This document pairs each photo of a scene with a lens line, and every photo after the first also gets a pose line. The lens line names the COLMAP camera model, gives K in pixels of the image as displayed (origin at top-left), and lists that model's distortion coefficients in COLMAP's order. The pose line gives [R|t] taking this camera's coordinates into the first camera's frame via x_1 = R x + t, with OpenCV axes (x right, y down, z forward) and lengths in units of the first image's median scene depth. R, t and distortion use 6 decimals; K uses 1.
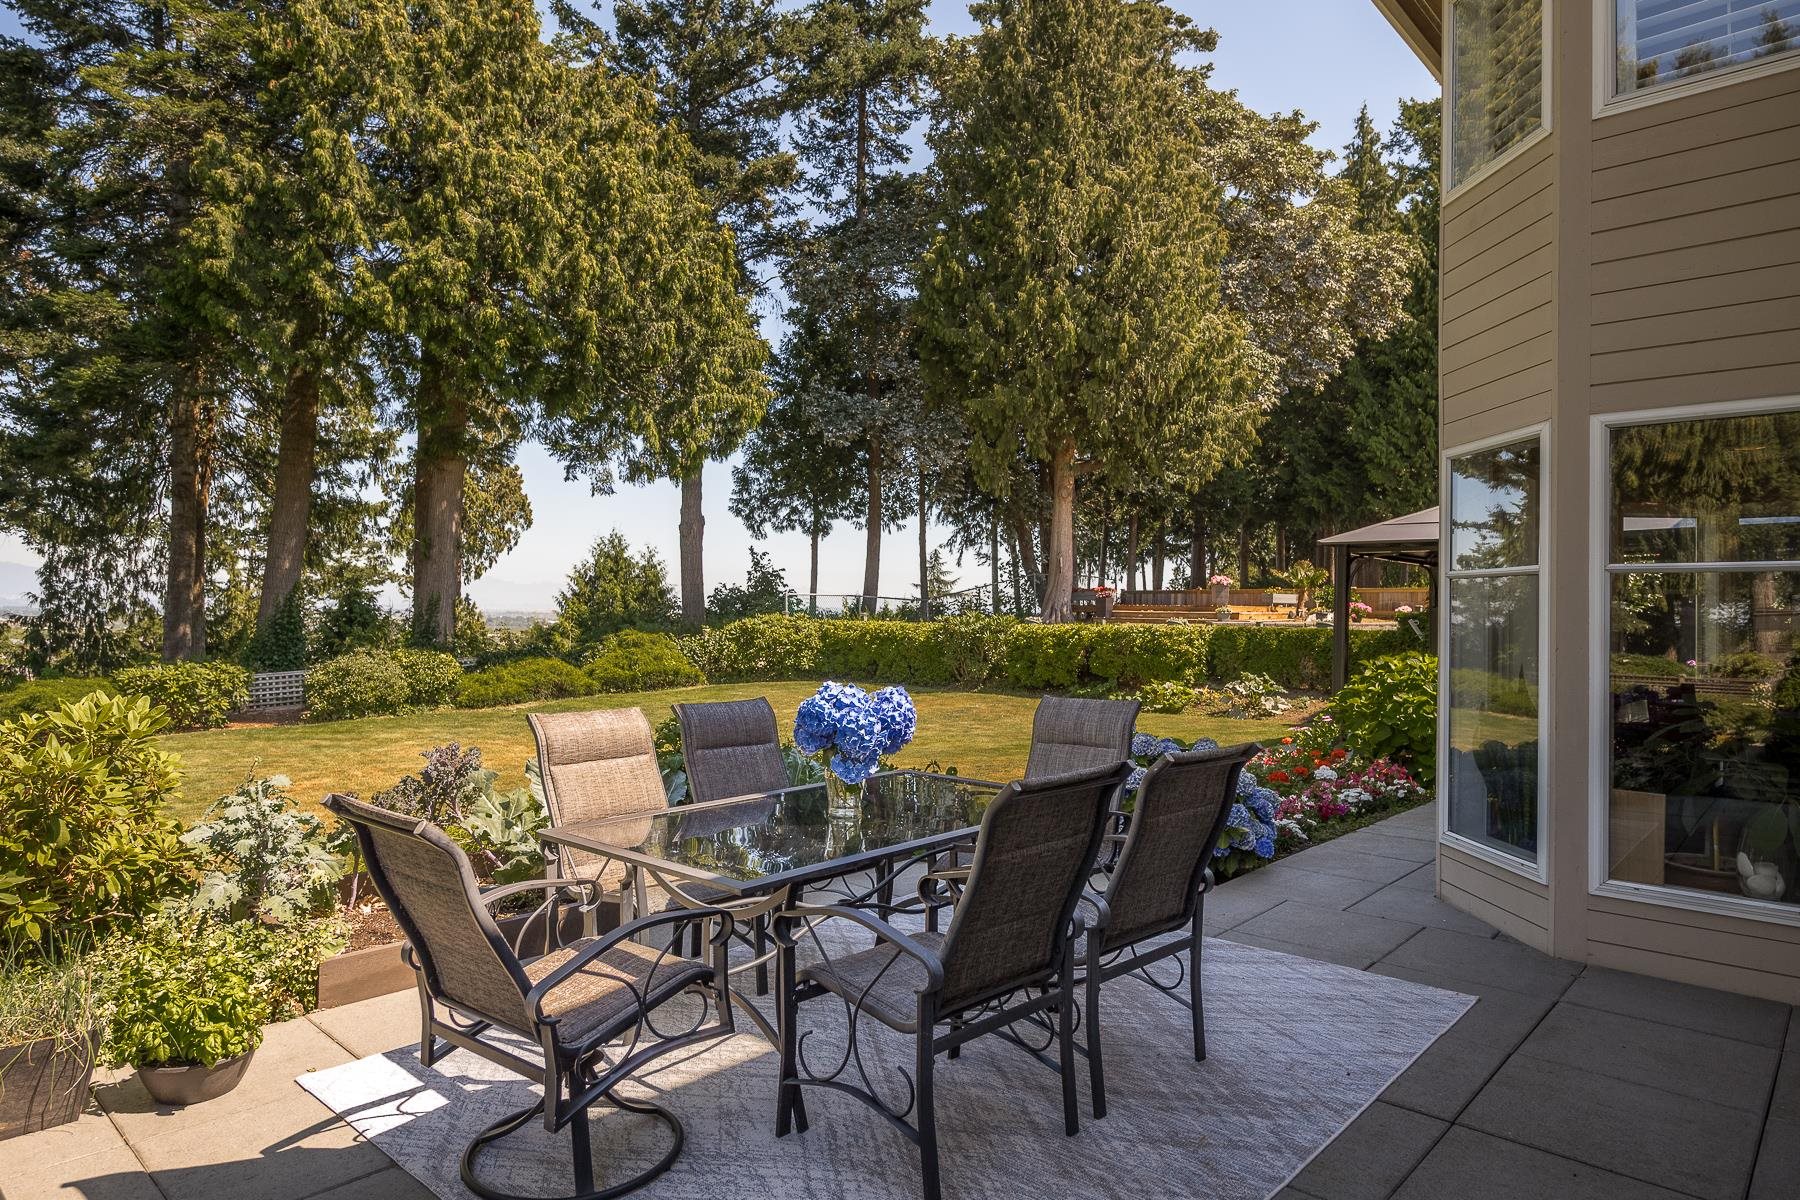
lens RADIAL K [[1083.4, 0, 900.0], [0, 1083.4, 600.0], [0, 0, 1]] dist [-0.020579, -0.001009]
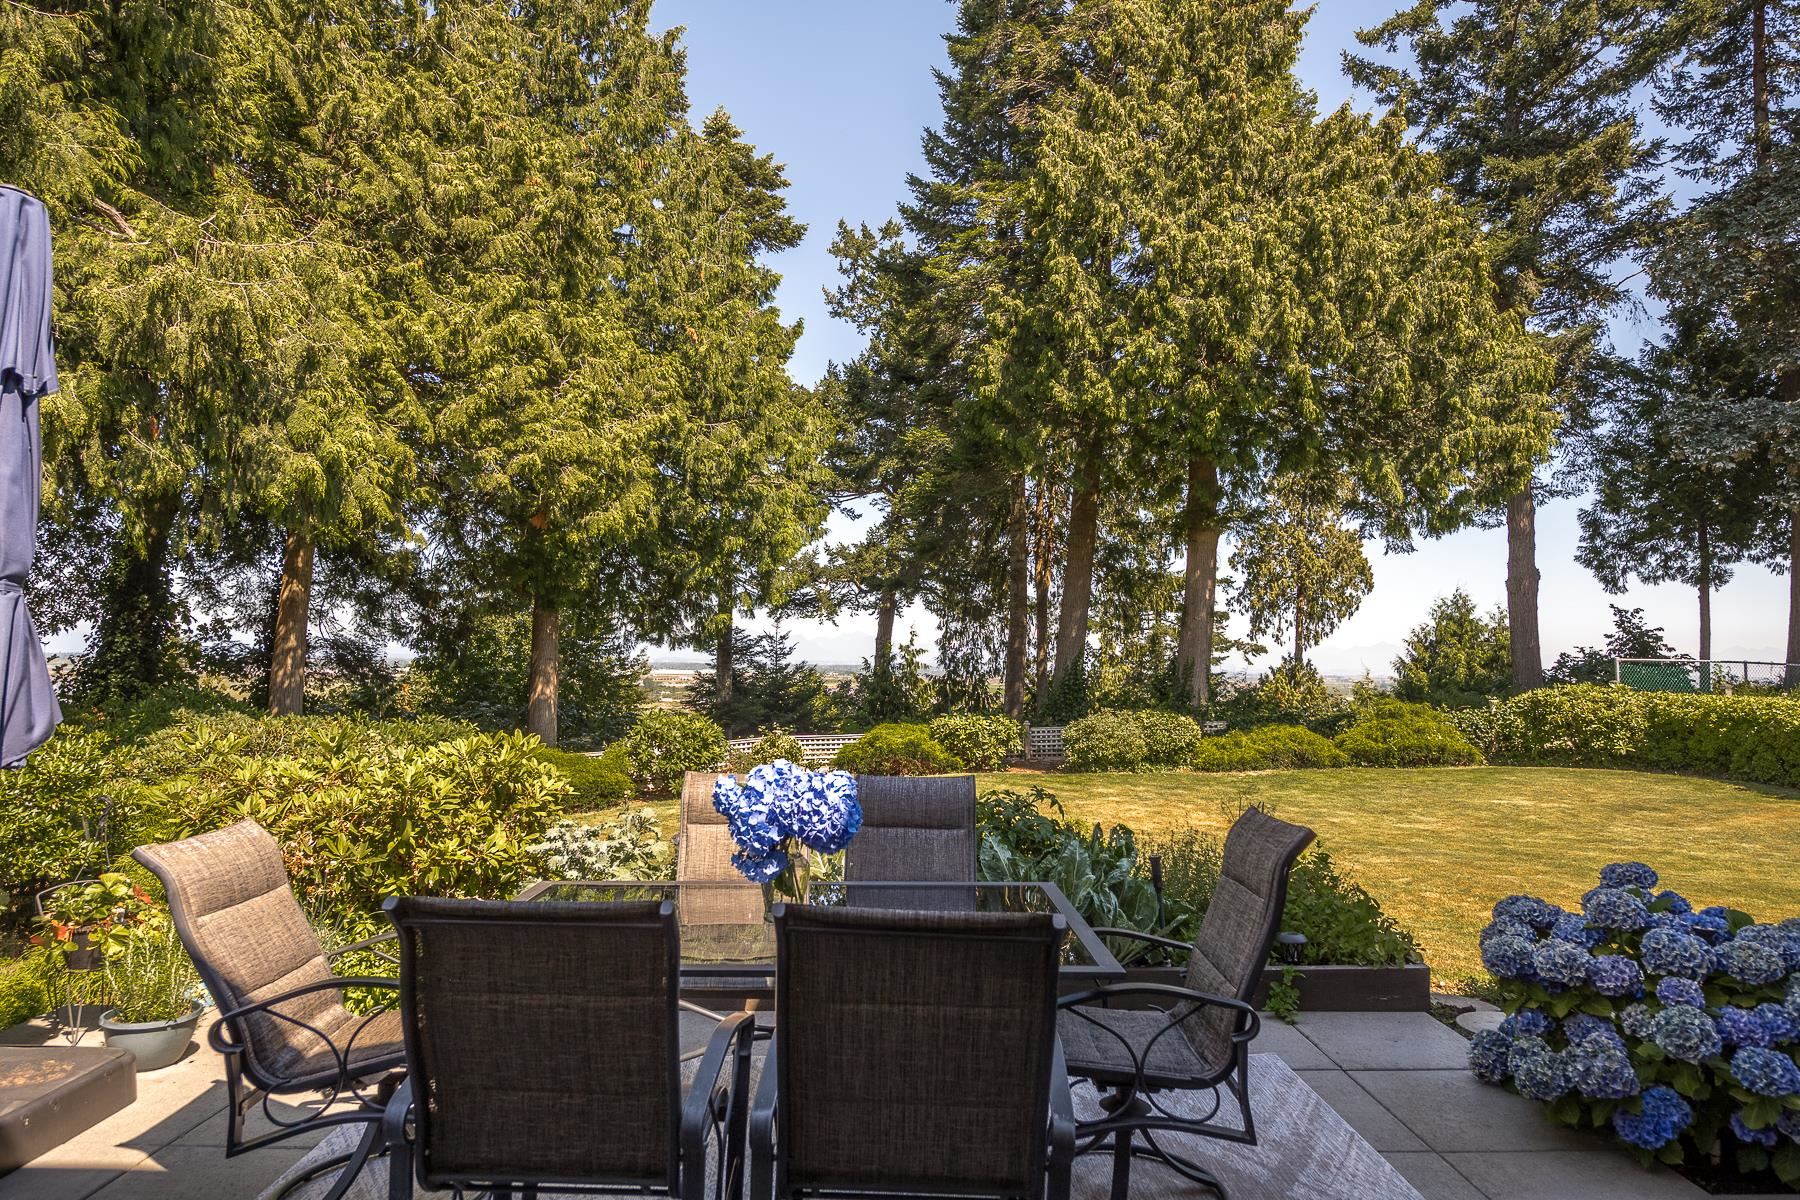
lens RADIAL K [[1041.1, 0, 900.0], [0, 1041.1, 600.0], [0, 0, 1]] dist [-0.004265, -0.003748]
pose [[0.679710, -0.040963, -0.732337, 0.080156], [-0.005144, 0.998149, -0.060605, -0.000231], [0.733463, 0.044961, 0.678241, 0.066816]]
